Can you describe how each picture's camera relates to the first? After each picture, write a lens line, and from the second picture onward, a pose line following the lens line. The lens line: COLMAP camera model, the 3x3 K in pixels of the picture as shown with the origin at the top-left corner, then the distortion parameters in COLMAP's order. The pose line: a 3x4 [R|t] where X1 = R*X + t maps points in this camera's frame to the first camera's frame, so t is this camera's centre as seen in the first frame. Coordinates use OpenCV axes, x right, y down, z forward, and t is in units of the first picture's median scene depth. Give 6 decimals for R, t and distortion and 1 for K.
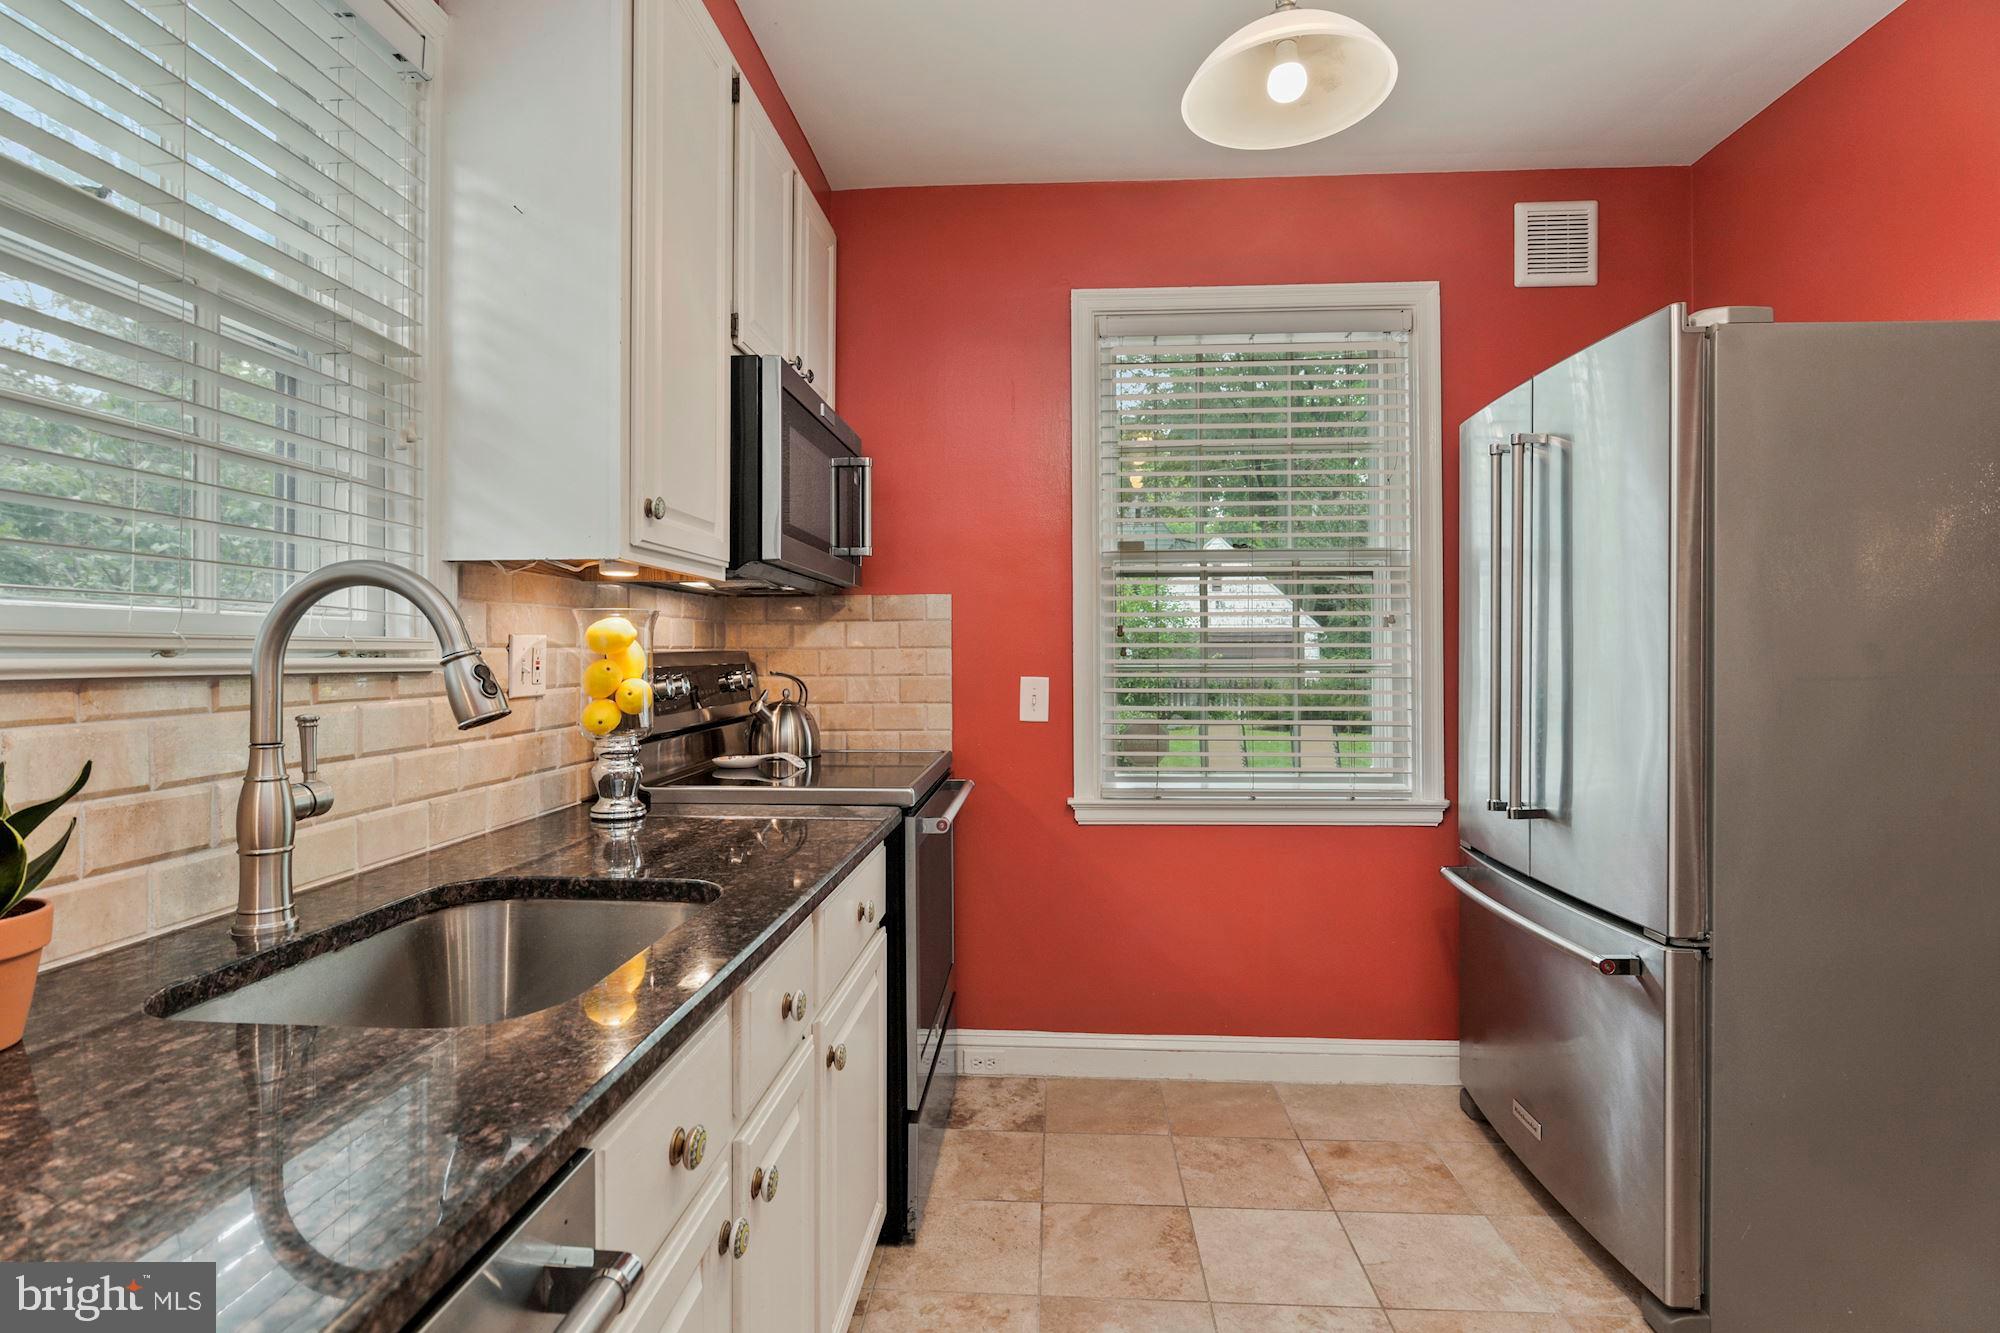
lens RADIAL K [[981.6, 0, 1002.3], [0, 981.6, 643.0], [0, 0, 1]] dist [-0.008900, -0.000522]
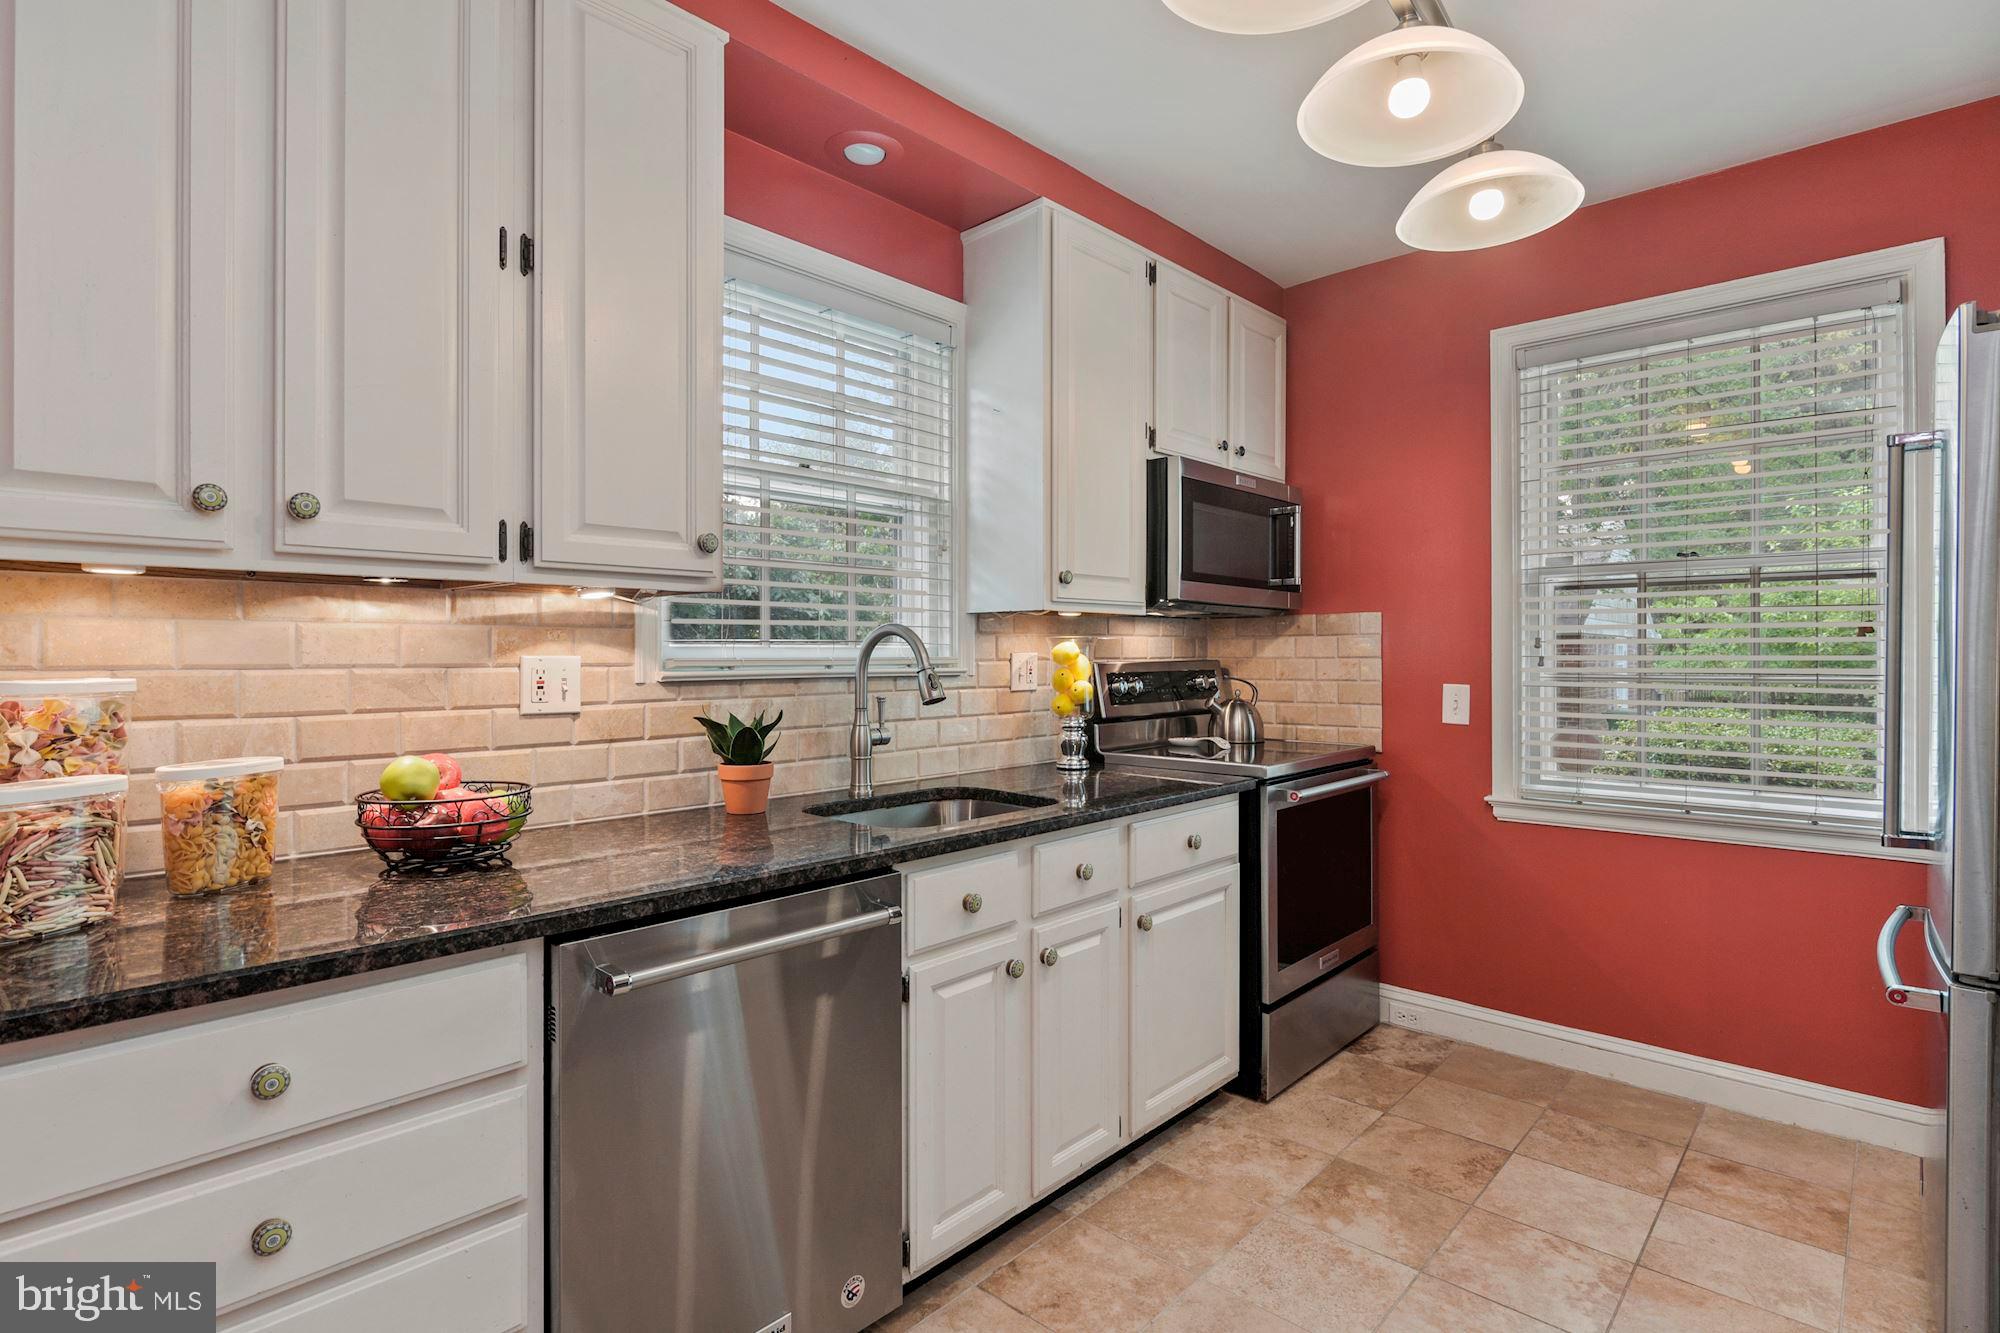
lens RADIAL K [[981.6, 0, 1002.3], [0, 981.6, 643.0], [0, 0, 1]] dist [-0.008900, -0.000522]
pose [[0.773876, -0.005740, -0.633312, 0.432542], [0.007012, 0.999975, -0.000495, -0.019842], [0.633299, -0.004058, 0.773897, -0.243101]]
